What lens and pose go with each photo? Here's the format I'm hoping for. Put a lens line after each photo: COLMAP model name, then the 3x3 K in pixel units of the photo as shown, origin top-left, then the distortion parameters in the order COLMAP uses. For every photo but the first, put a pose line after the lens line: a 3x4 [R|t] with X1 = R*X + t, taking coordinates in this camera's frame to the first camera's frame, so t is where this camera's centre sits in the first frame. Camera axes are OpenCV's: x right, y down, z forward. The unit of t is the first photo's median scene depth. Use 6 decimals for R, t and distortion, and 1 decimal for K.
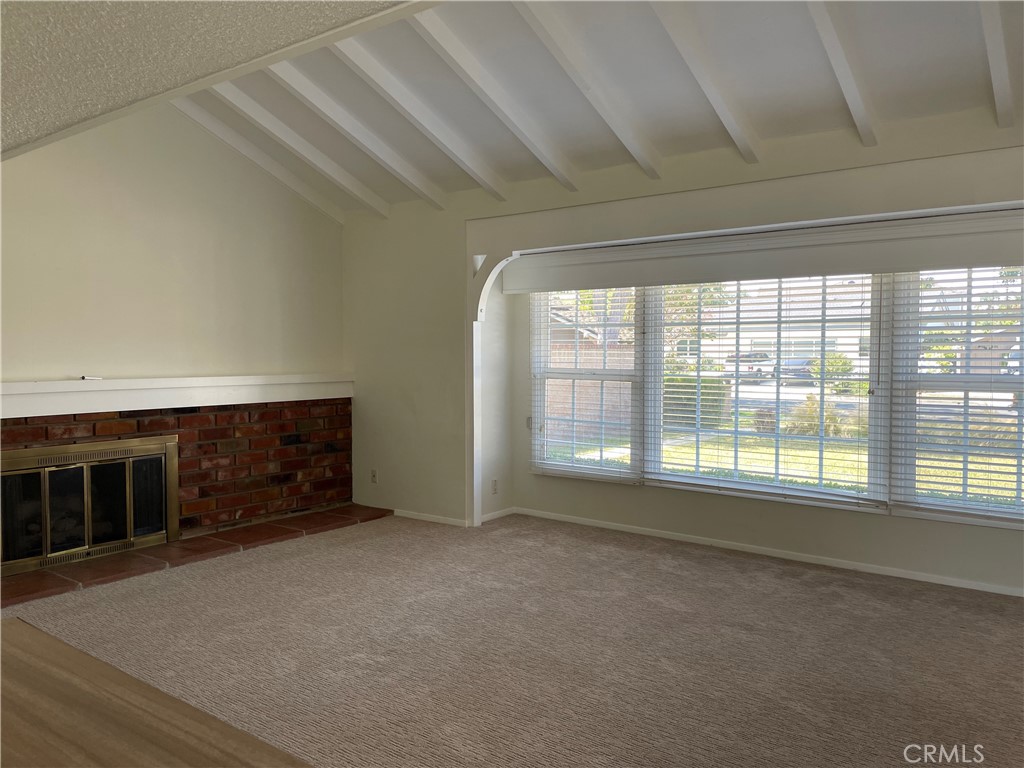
lens RADIAL K [[770.0, 0, 517.6], [0, 770.0, 378.0], [0, 0, 1]] dist [0.079392, -0.103952]
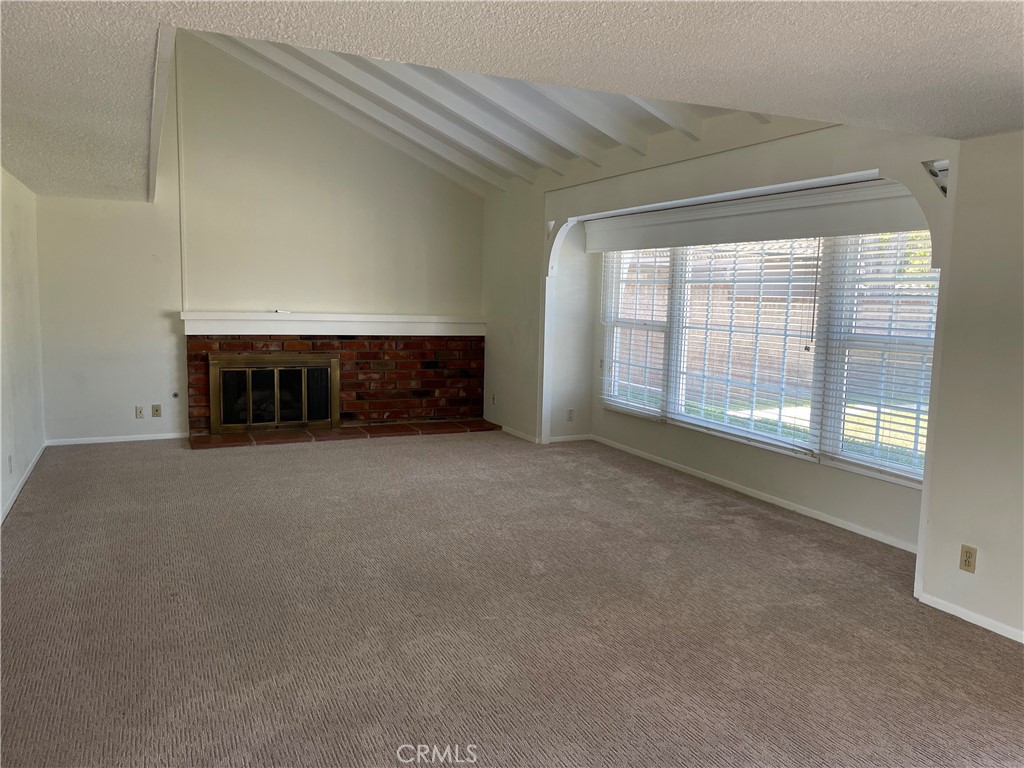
lens RADIAL K [[765.1, 0, 527.1], [0, 765.1, 381.2], [0, 0, 1]] dist [0.084867, -0.103071]
pose [[0.893895, 0.074143, -0.442102, 0.482450], [-0.042995, 0.995861, 0.080078, -0.005091], [0.446209, -0.052573, 0.893383, -0.107800]]
